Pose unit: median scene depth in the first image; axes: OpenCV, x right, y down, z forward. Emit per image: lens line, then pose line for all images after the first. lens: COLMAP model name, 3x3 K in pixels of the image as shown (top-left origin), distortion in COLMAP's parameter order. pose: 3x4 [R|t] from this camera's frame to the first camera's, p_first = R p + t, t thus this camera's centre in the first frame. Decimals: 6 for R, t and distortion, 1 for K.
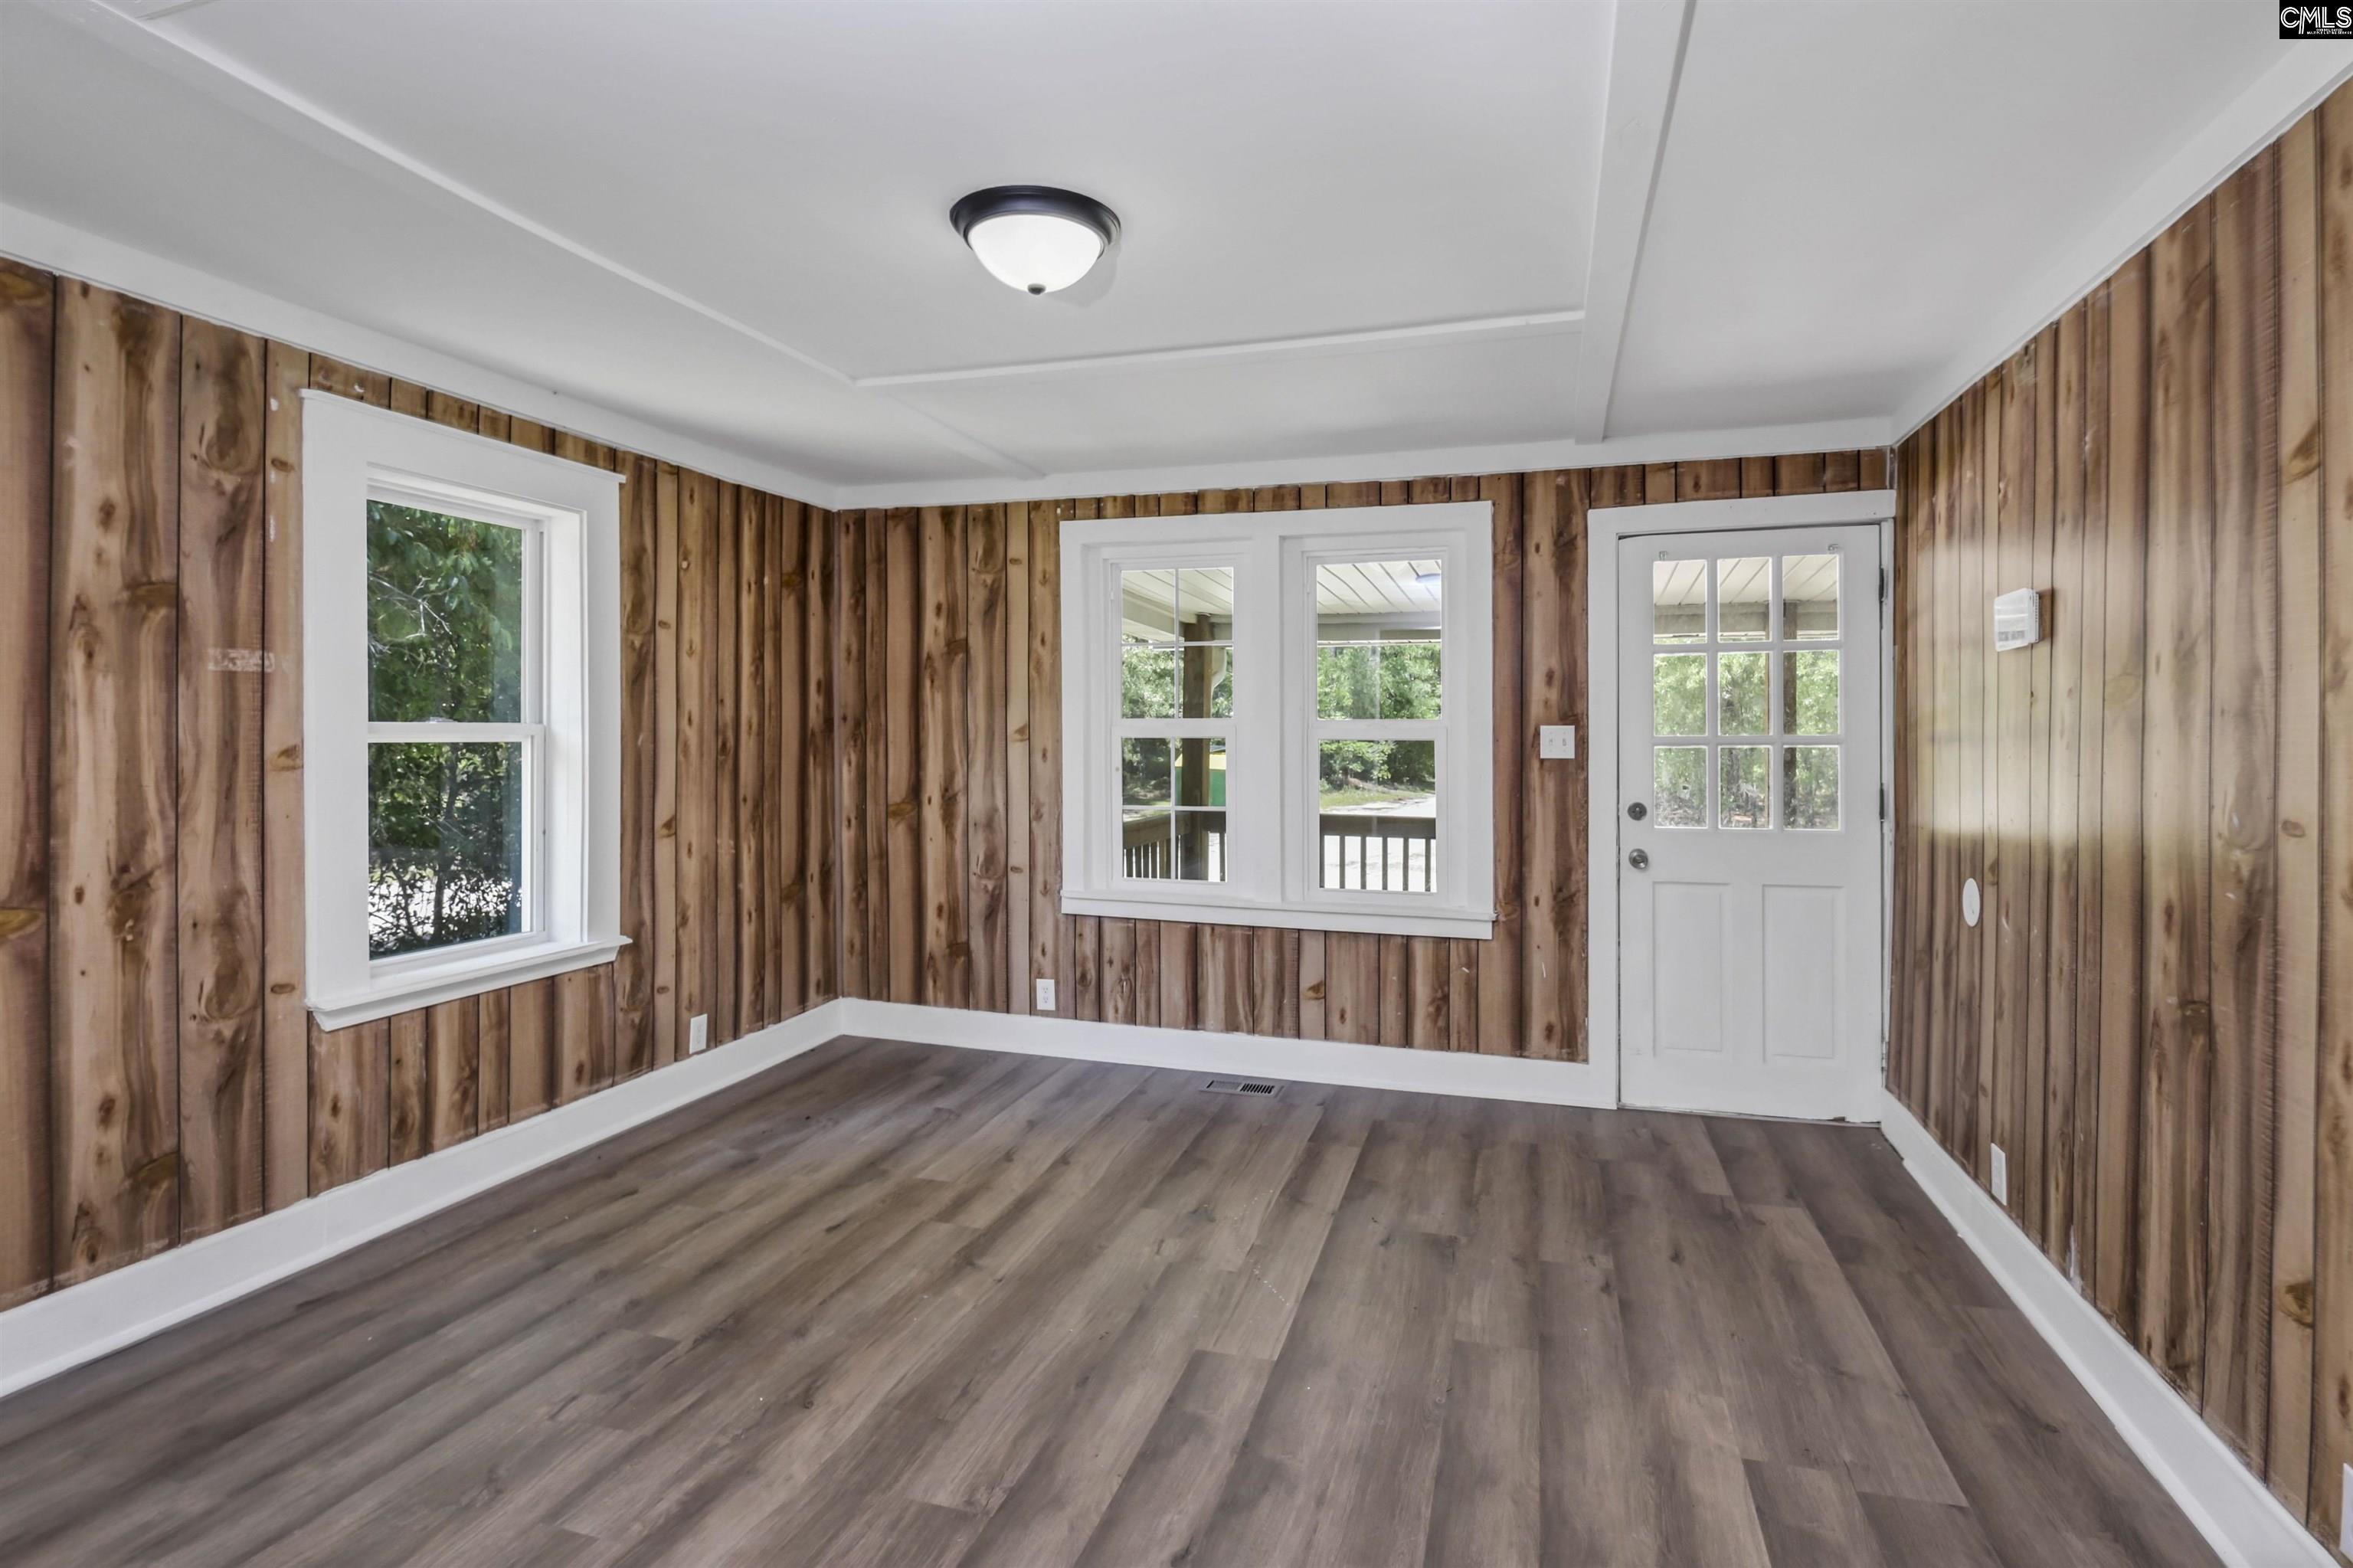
lens RADIAL K [[1130.8, 0, 1174.1], [0, 1130.8, 757.9], [0, 0, 1]] dist [0.001233, -0.008576]
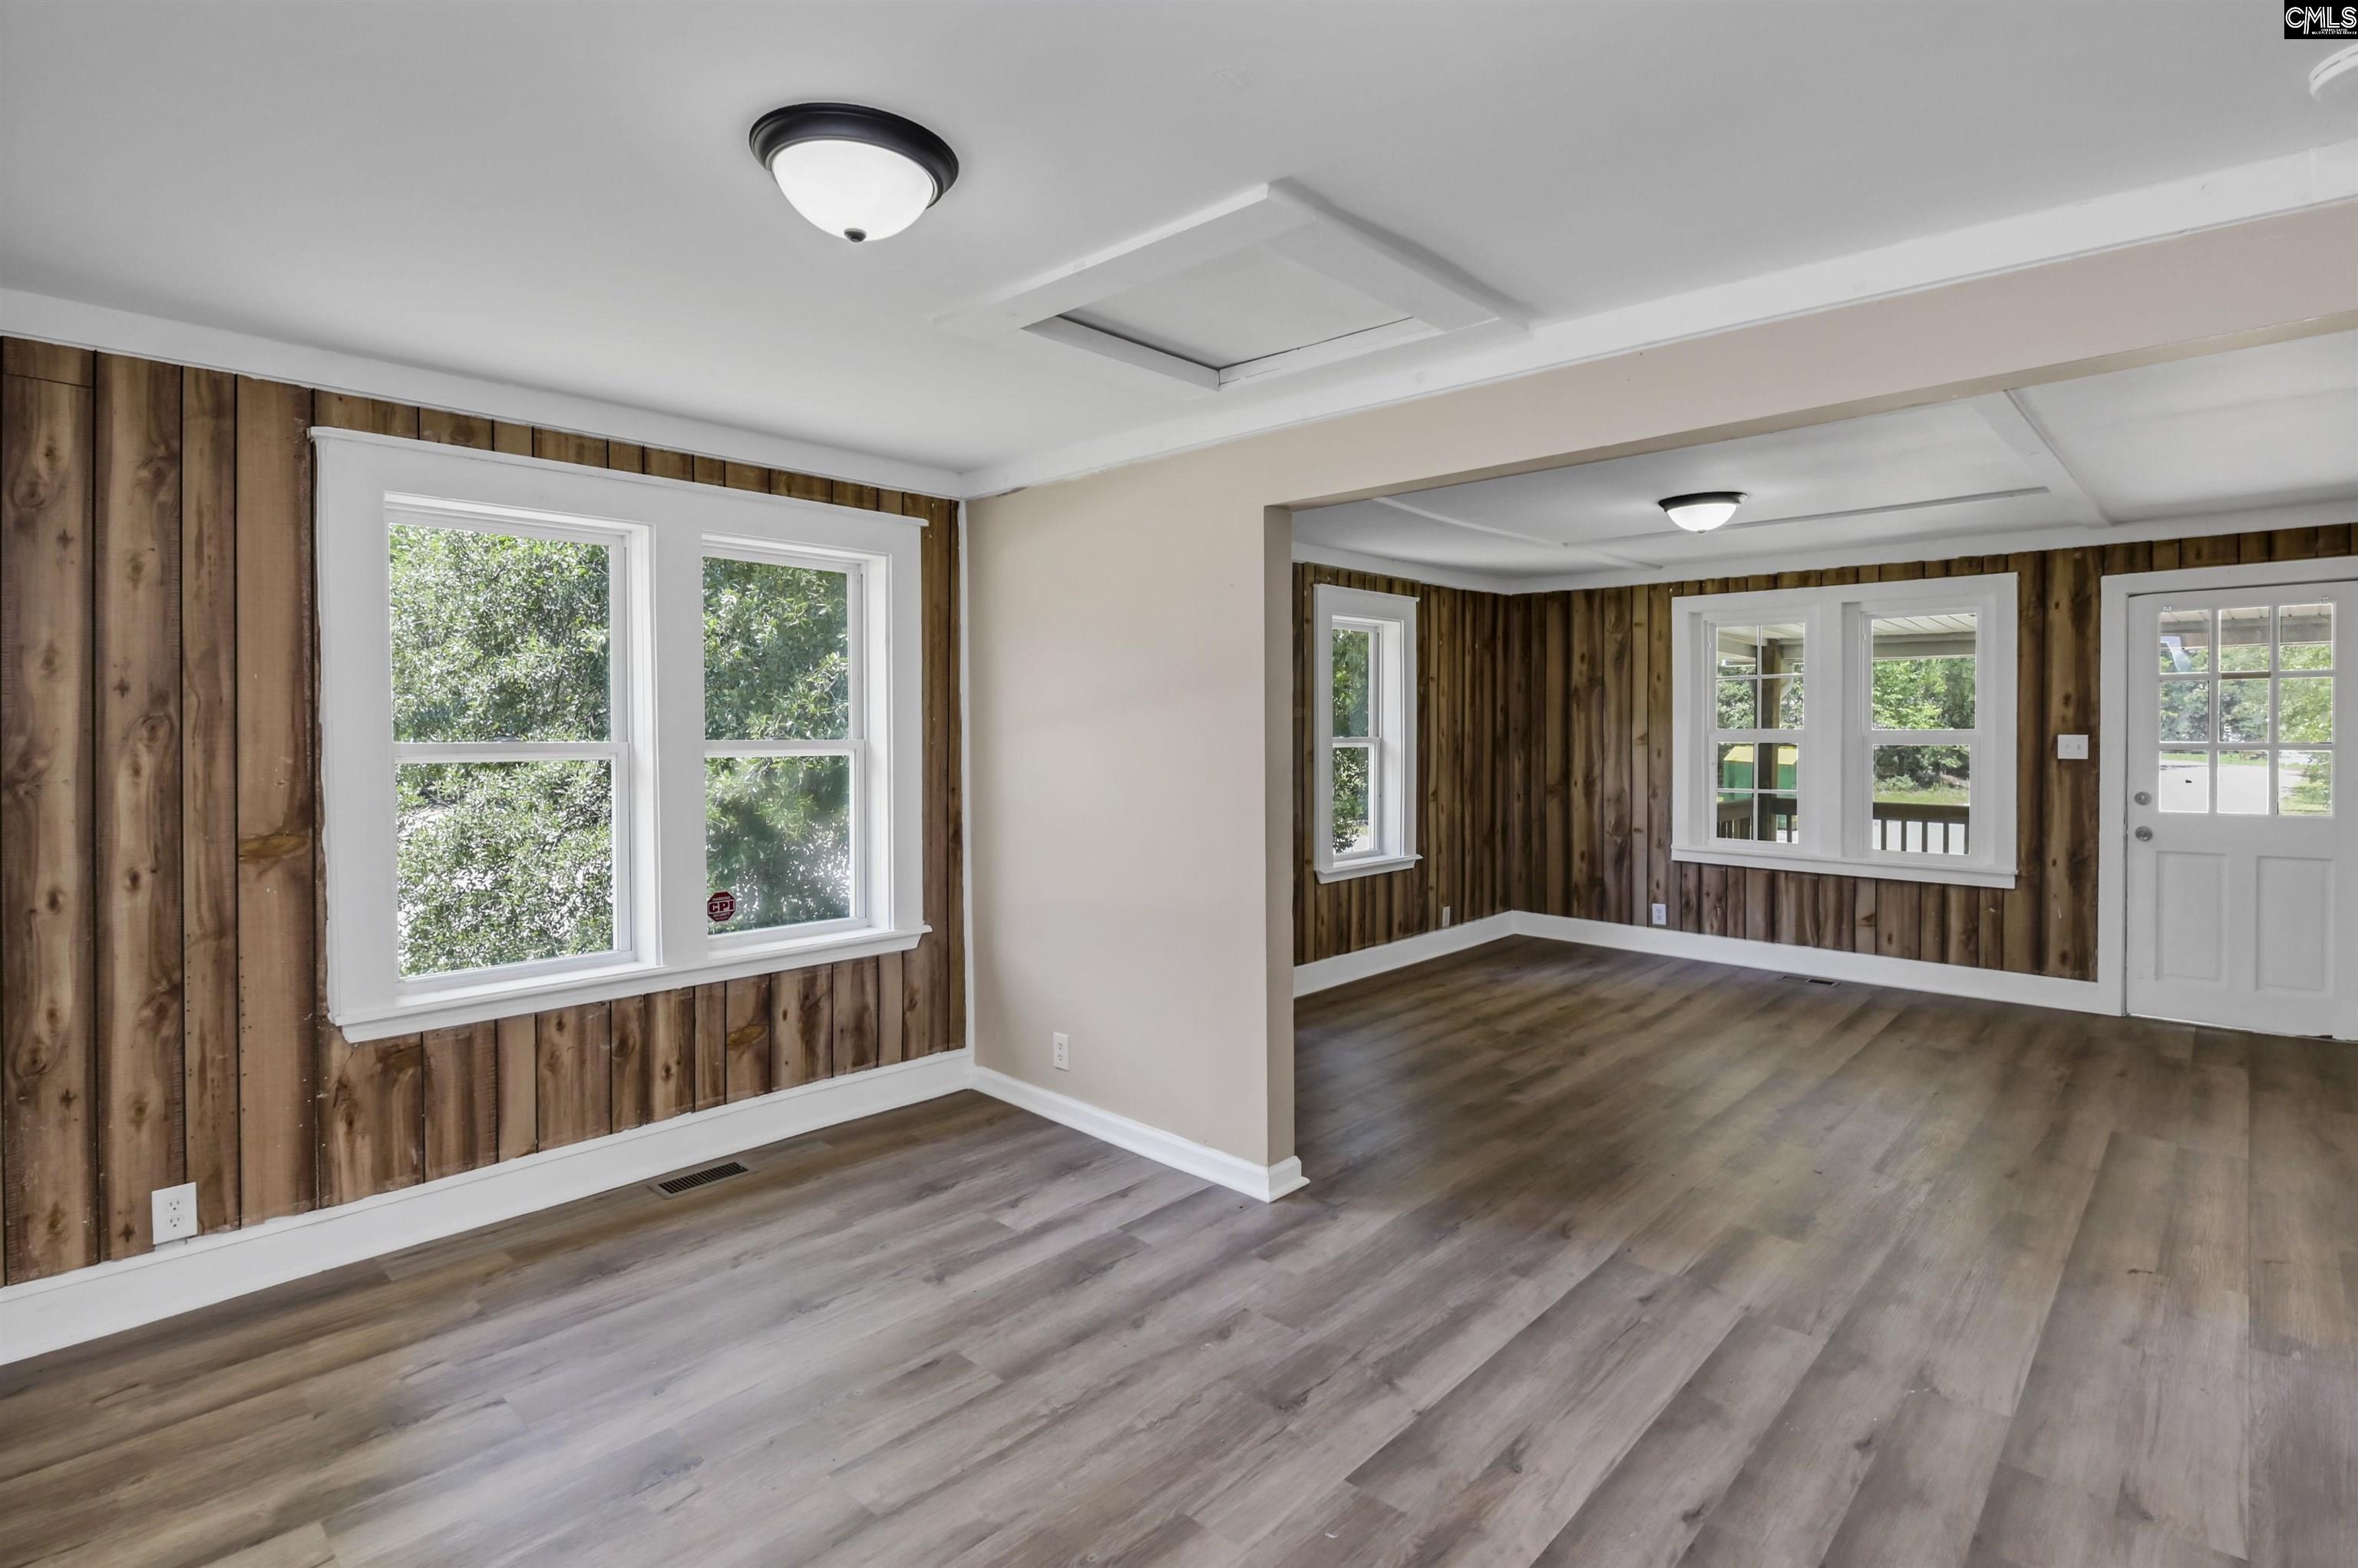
lens RADIAL K [[1133.1, 0, 1176.6], [0, 1133.1, 757.8], [0, 0, 1]] dist [0.001233, -0.008576]
pose [[0.902728, 0.005887, -0.430172, -0.049849], [-0.002764, 0.999965, 0.007886, -0.008224], [0.430204, -0.005930, 0.902712, -0.672140]]
